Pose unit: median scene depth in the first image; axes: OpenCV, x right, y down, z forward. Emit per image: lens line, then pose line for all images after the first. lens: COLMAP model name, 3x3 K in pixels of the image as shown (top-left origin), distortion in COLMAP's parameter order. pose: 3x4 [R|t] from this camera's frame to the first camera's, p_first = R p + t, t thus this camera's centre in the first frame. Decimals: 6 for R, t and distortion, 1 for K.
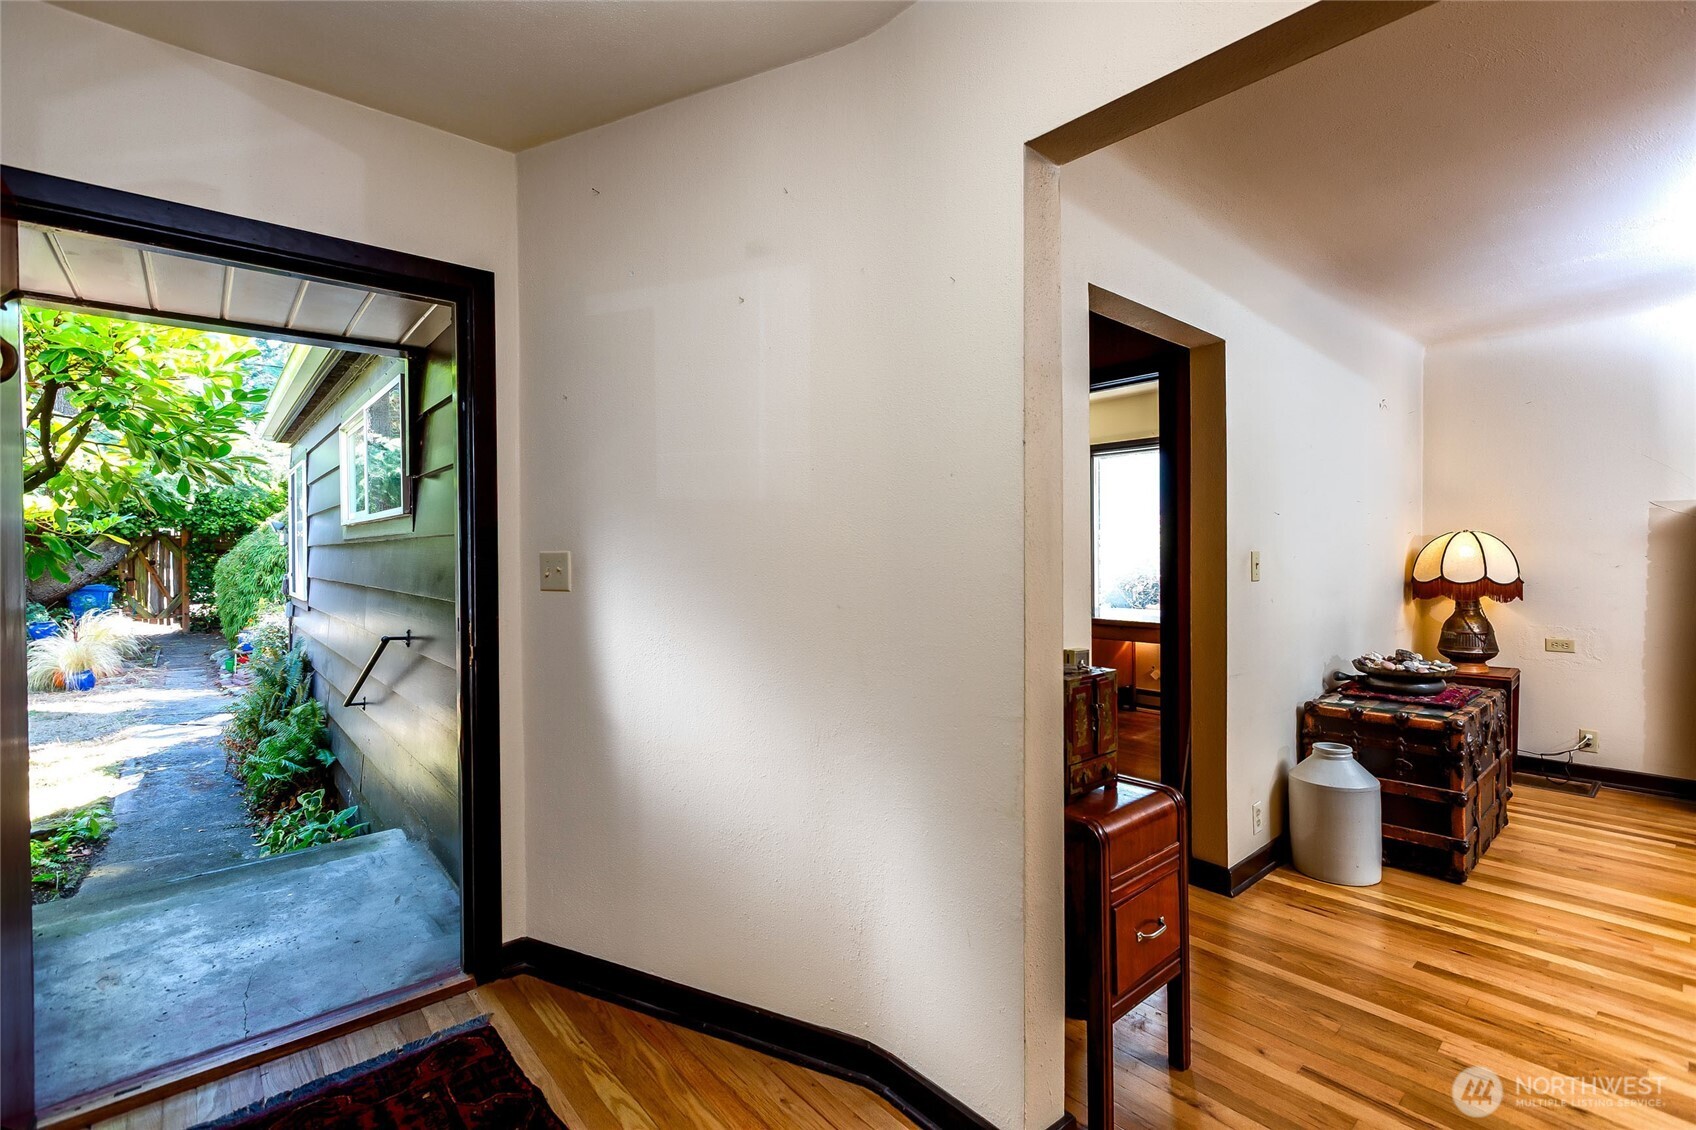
lens RADIAL K [[742.5, 0, 846.1], [0, 742.5, 564.0], [0, 0, 1]] dist [0.000302, -0.001348]
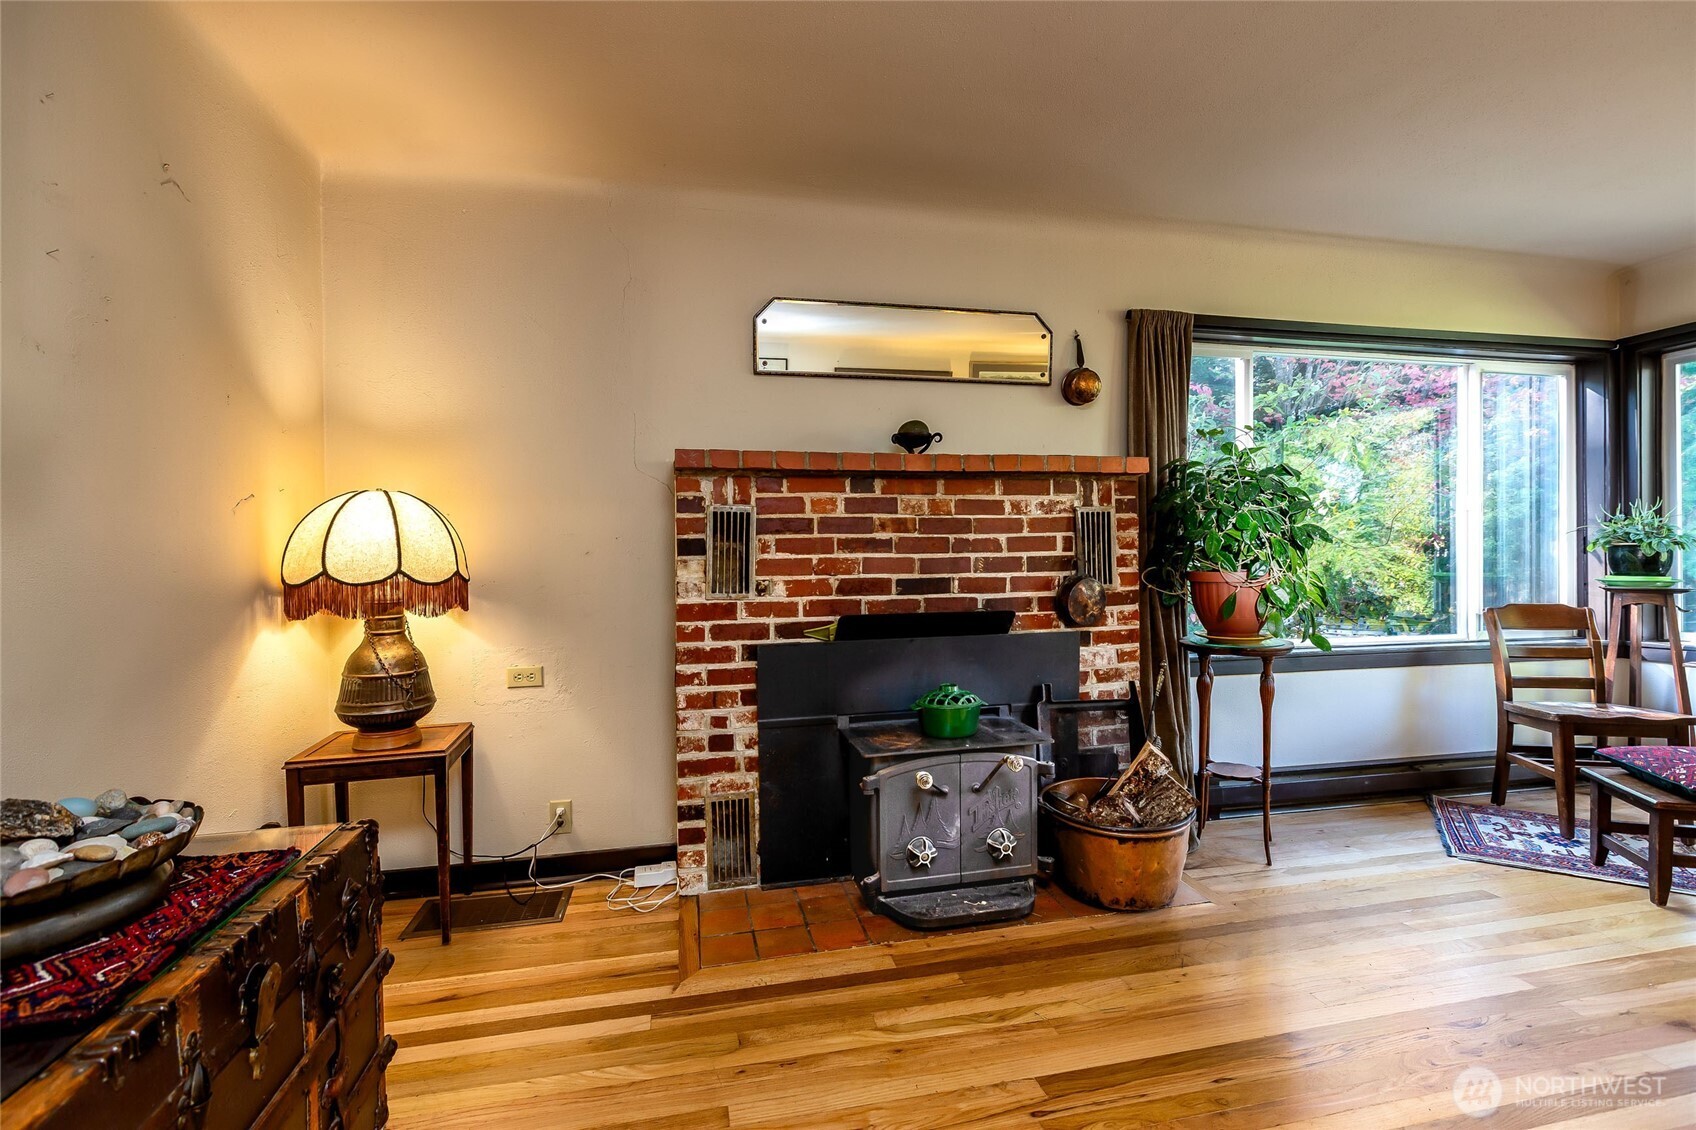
lens RADIAL K [[742.5, 0, 834.5], [0, 742.5, 570.5], [0, 0, 1]] dist [0.000302, -0.001348]
pose [[0.458981, -0.007781, 0.888412, 0.635001], [0.016393, 0.999866, 0.000288, 0.026649], [-0.888295, 0.014431, 0.459046, 0.573691]]
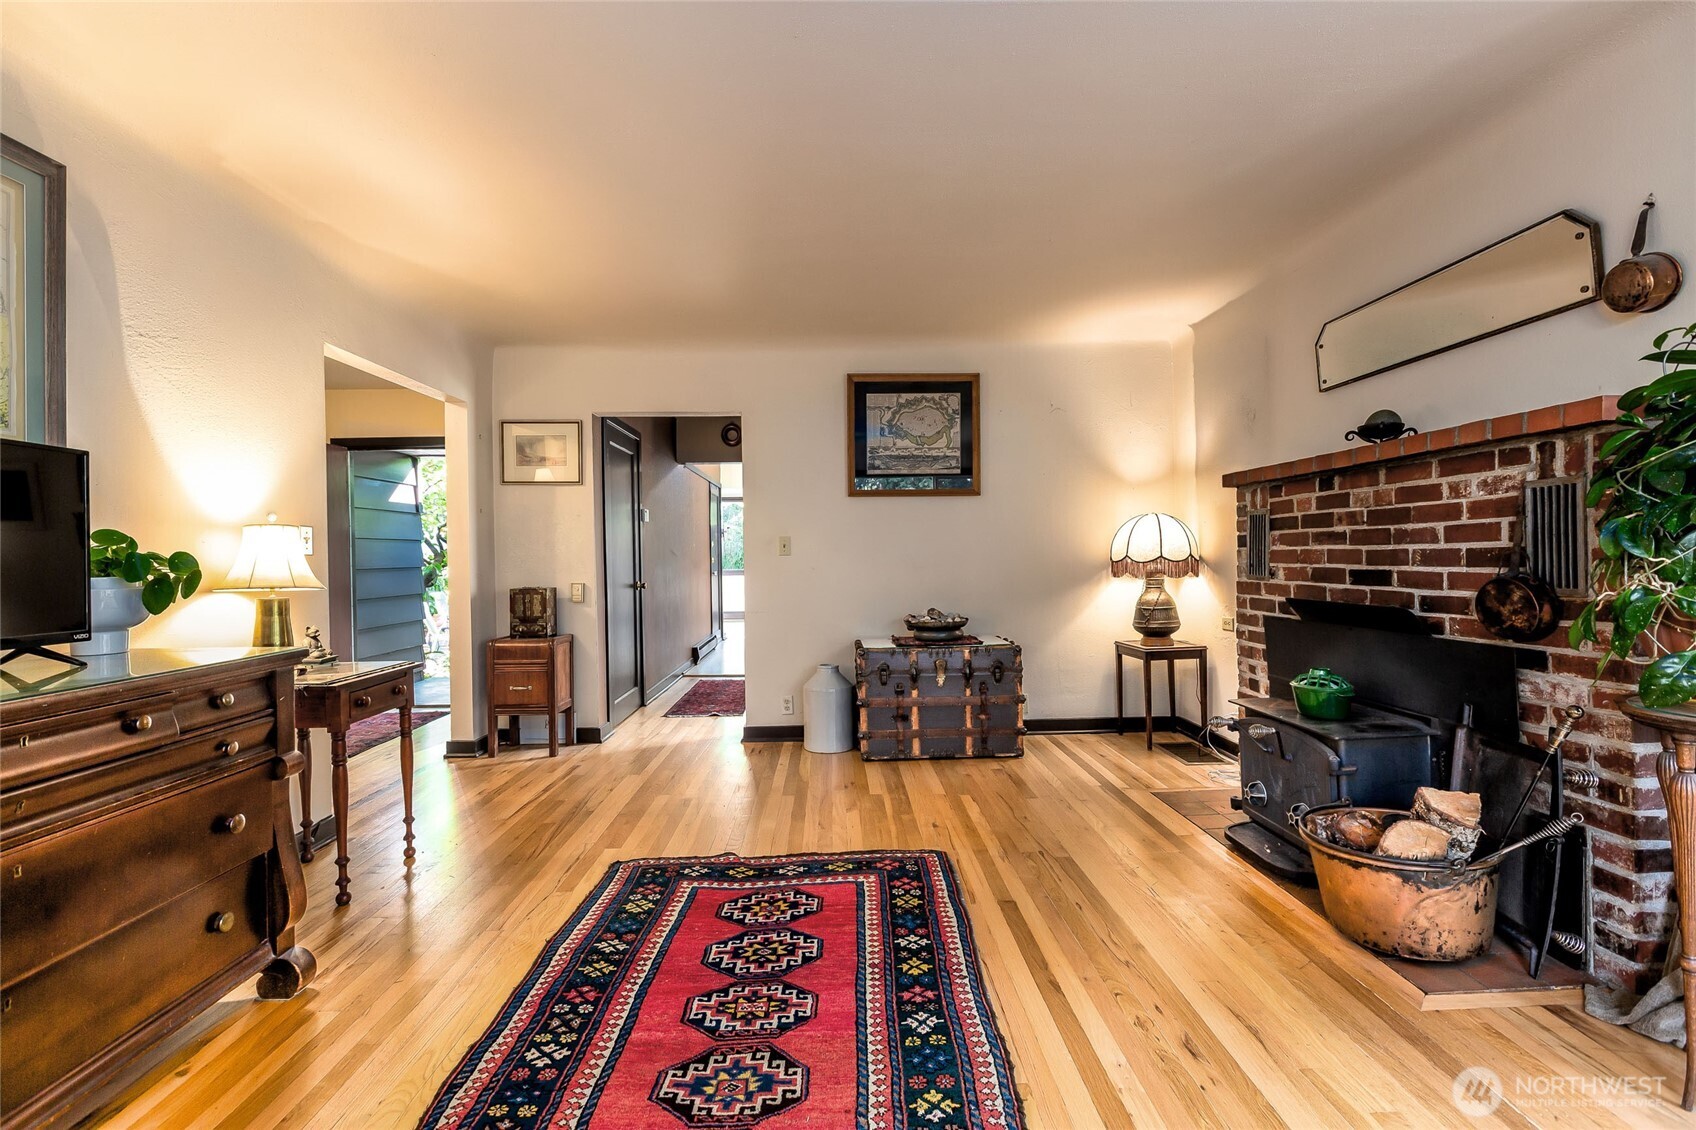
lens RADIAL K [[742.5, 0, 847.5], [0, 742.5, 559.9], [0, 0, 1]] dist [0.000302, -0.001348]
pose [[0.782533, -0.004688, -0.622592, 1.439049], [0.010020, 0.999937, 0.005065, 0.016441], [0.622529, -0.010202, 0.782530, -0.118888]]
